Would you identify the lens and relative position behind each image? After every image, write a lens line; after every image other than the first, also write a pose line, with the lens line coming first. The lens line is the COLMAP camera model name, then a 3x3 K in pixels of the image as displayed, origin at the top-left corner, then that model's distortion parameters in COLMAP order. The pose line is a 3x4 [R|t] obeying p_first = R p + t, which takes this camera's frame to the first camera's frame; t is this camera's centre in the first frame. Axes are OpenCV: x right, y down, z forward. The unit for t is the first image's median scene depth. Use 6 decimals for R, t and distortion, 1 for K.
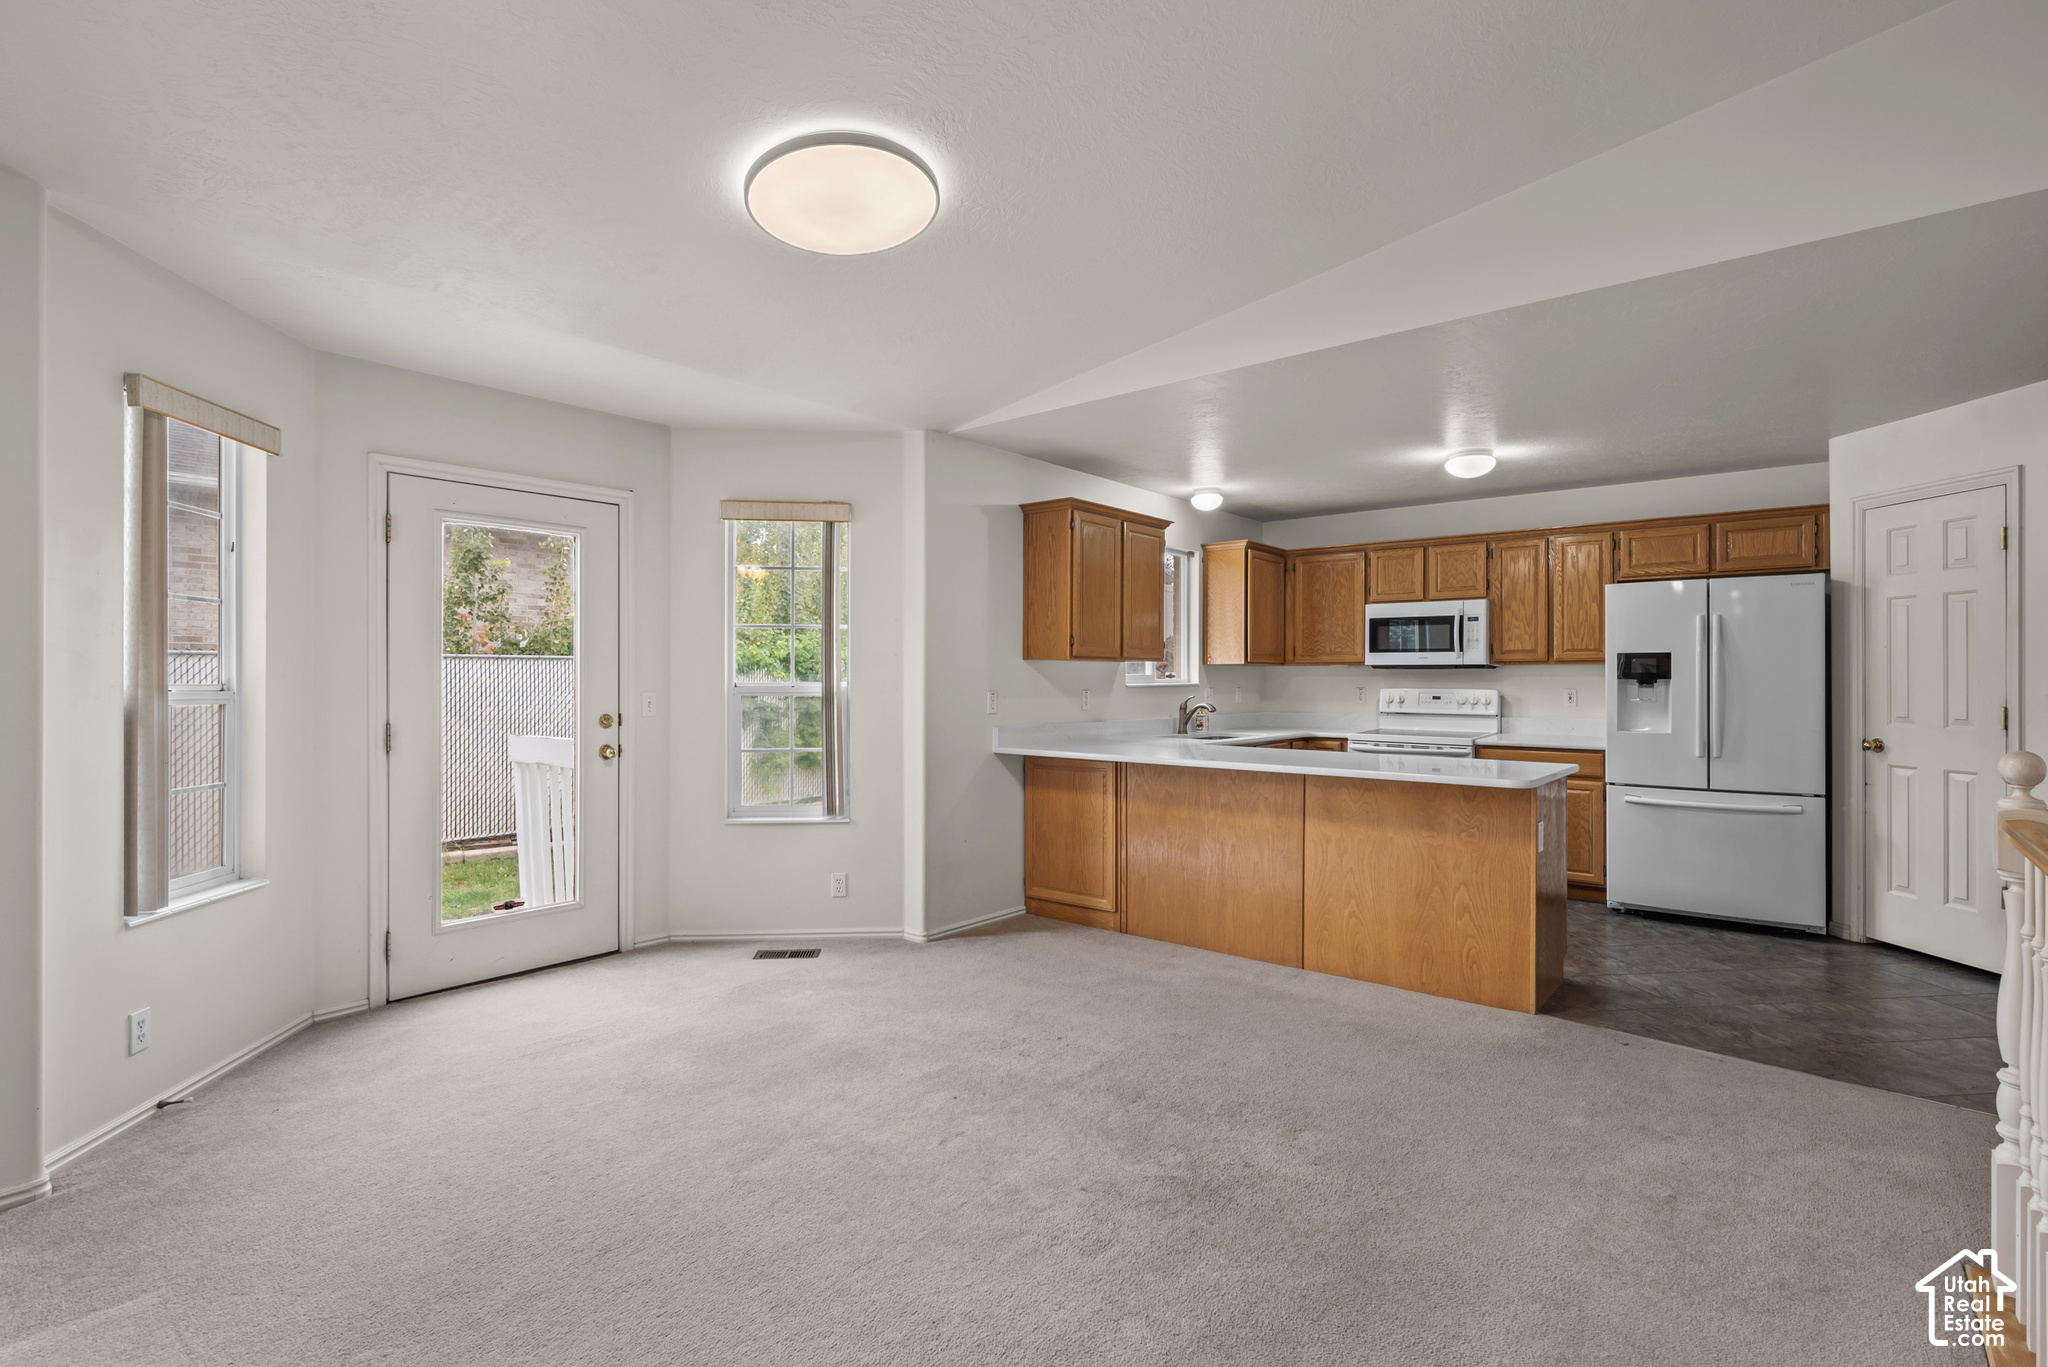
lens RADIAL K [[964.9, 0, 1025.4], [0, 964.9, 674.8], [0, 0, 1]] dist [0.000308, 0.000447]
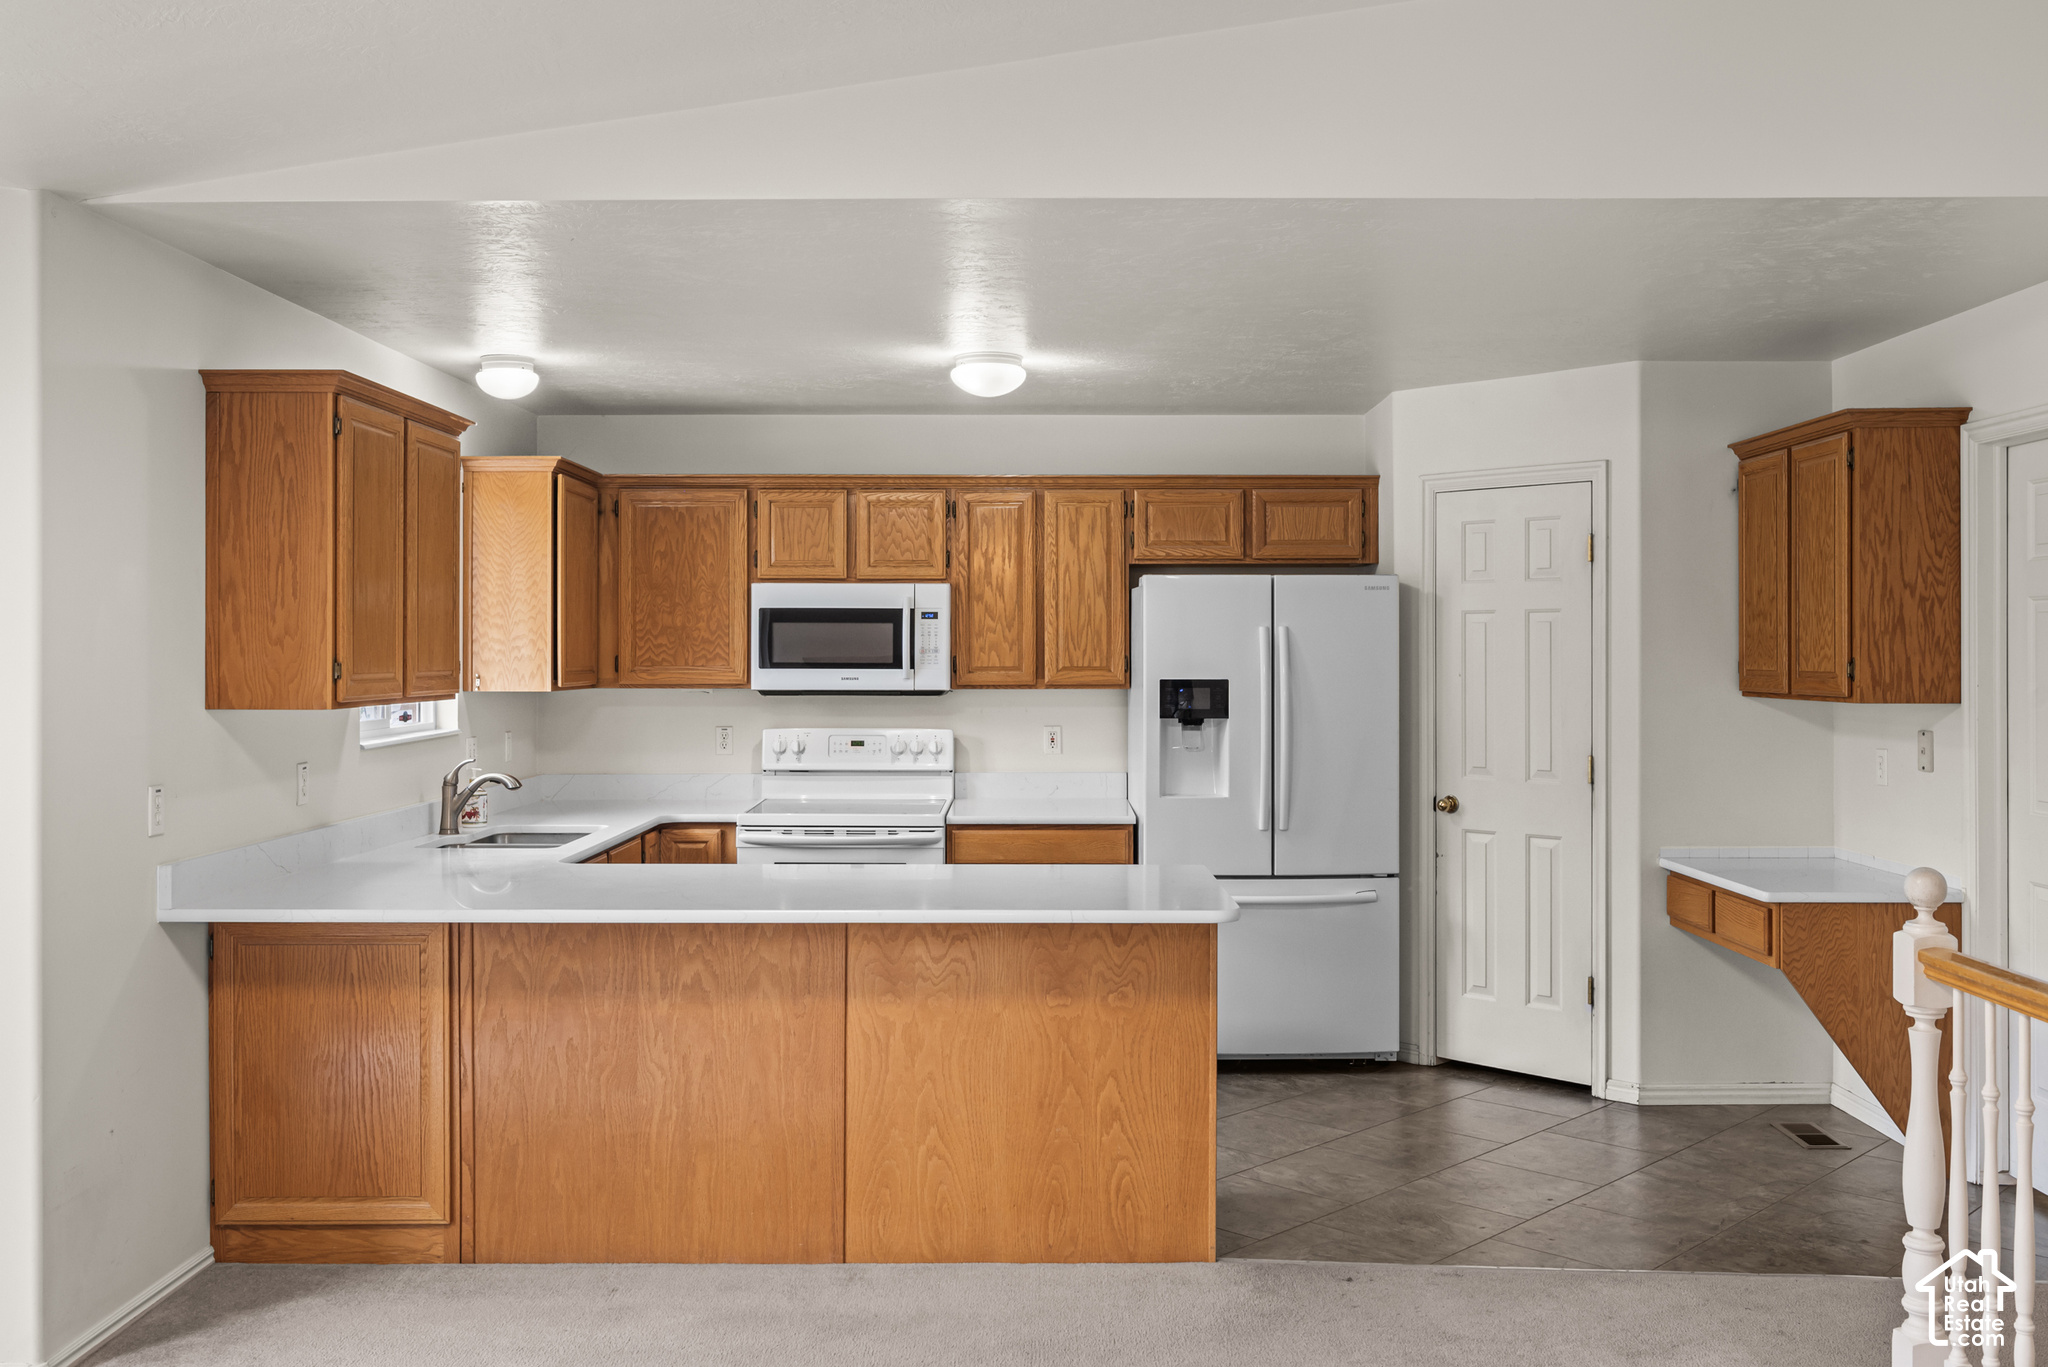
lens RADIAL K [[1808.2, 0, 1027.4], [0, 1808.2, 650.8], [0, 0, 1]] dist [0.002855, -0.003704]
pose [[0.777311, -0.002522, 0.629112, -0.240314], [0.000208, 0.999993, 0.003752, -0.046852], [-0.629117, -0.002786, 0.777306, 0.090269]]
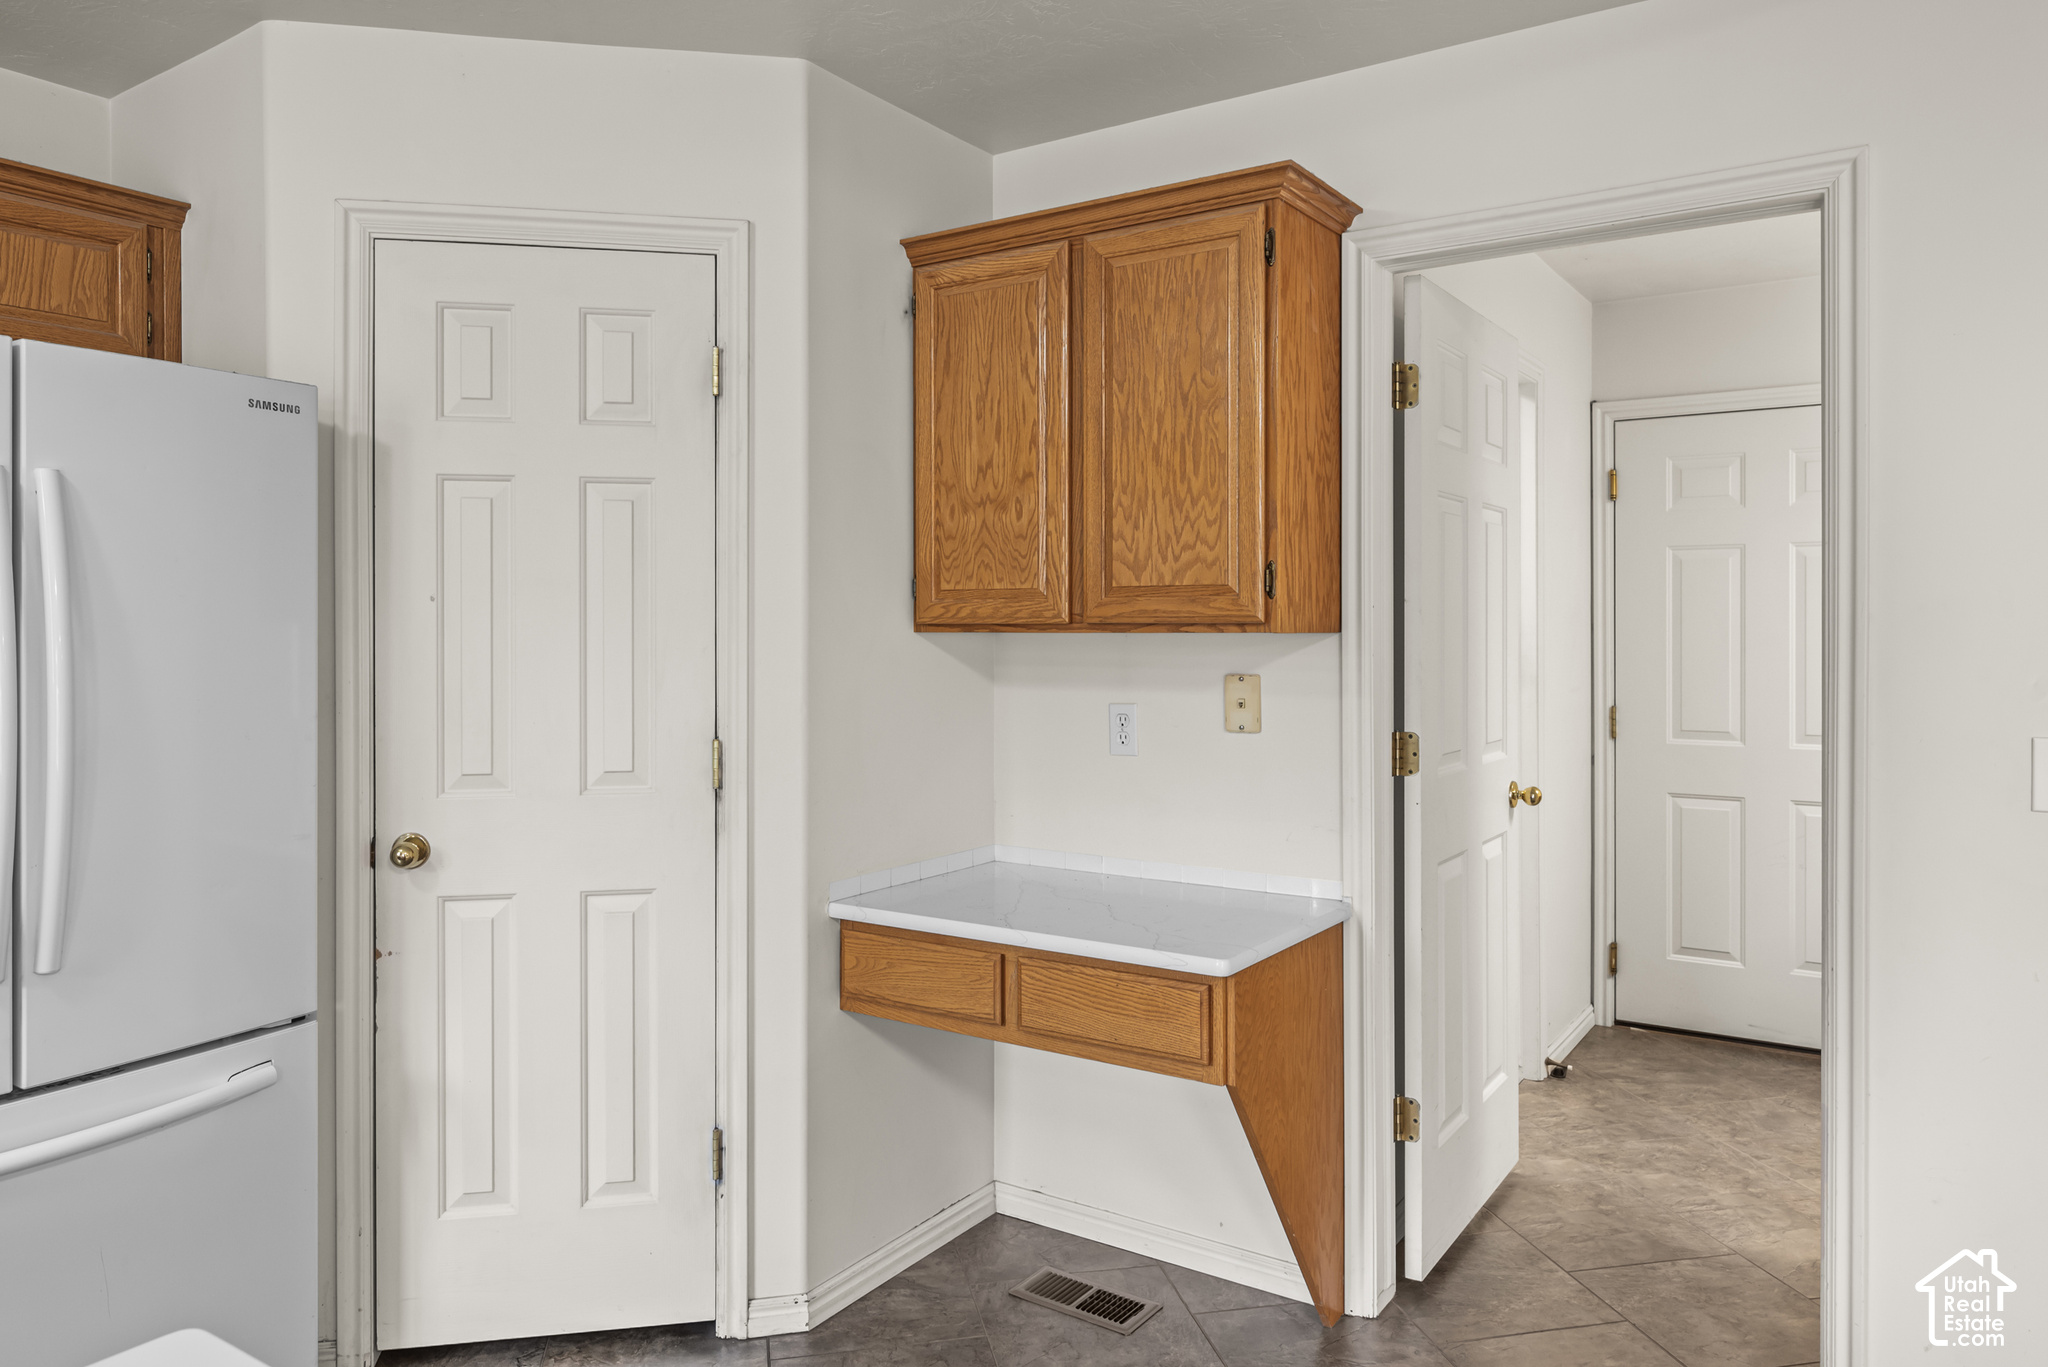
lens RADIAL K [[1375.0, 0, 1023.5], [0, 1375.0, 628.6], [0, 0, 1]] dist [-0.000206, -0.000635]
pose [[-0.097131, -0.002342, 0.995269, 0.270447], [-0.003447, 0.999992, 0.002017, -0.016177], [-0.995266, -0.003234, -0.097139, 0.711770]]
